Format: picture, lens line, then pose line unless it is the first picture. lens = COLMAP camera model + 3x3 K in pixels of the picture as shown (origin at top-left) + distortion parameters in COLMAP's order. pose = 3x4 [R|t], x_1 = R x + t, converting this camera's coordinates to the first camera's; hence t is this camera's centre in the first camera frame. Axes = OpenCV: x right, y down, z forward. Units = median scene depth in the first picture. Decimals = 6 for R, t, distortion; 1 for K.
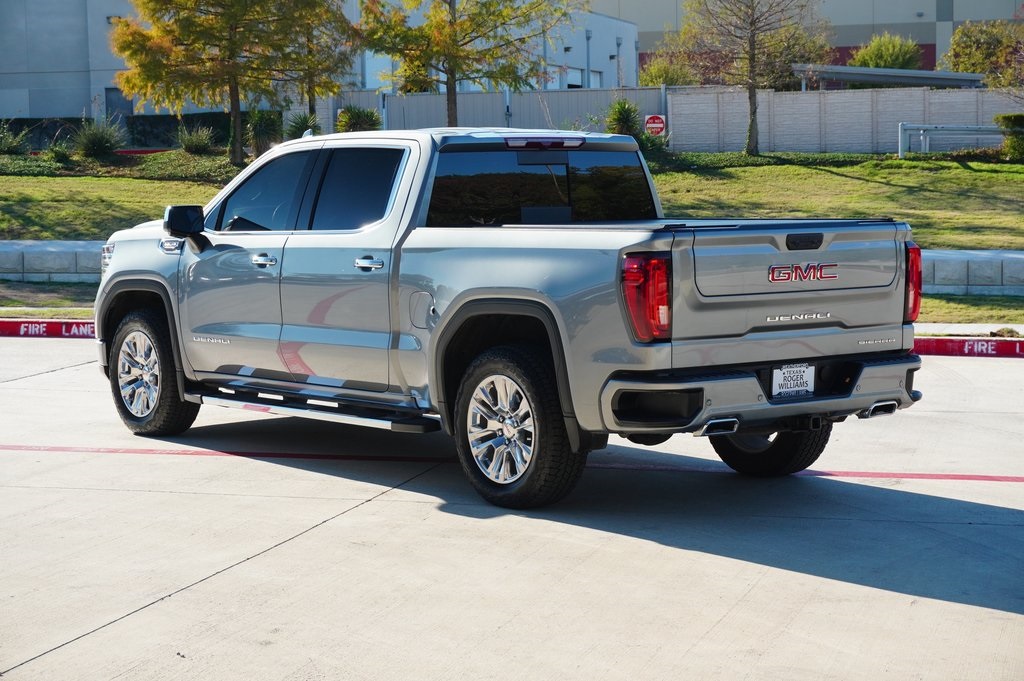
lens RADIAL K [[2165.2, 0, 514.6], [0, 2165.2, 341.6], [0, 0, 1]] dist [0.029337, 0.000000]
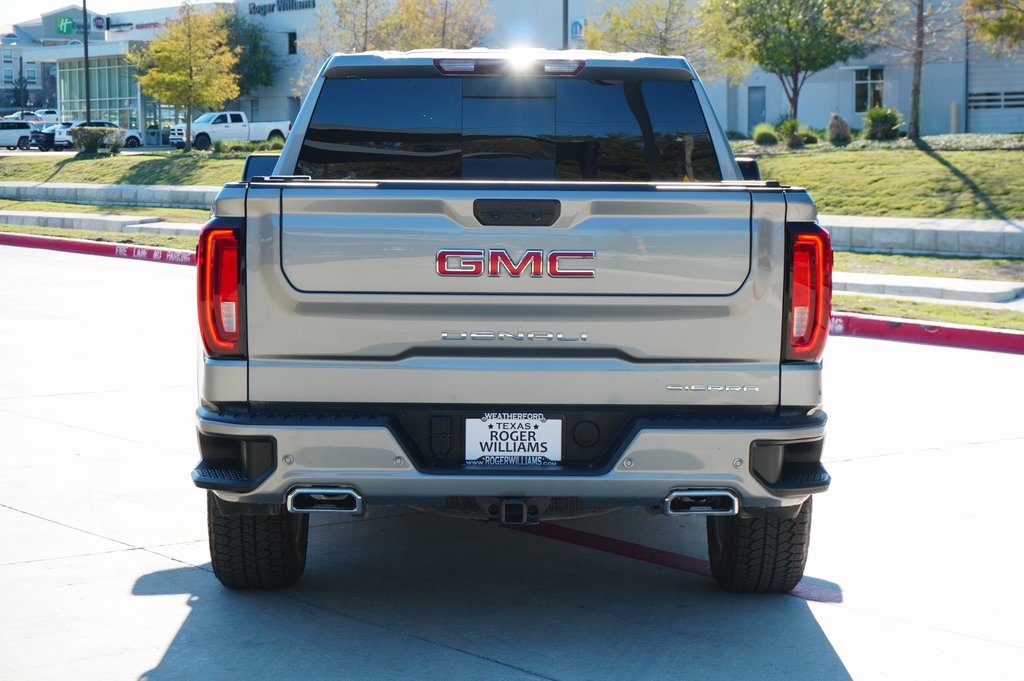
lens RADIAL K [[2165.2, 0, 511.6], [0, 2165.2, 339.9], [0, 0, 1]] dist [0.029337, 0.000000]
pose [[0.795258, 0.066527, -0.602611, 0.496827], [-0.062972, 0.997649, 0.027035, -0.026728], [0.602992, 0.016448, 0.797577, 0.513882]]
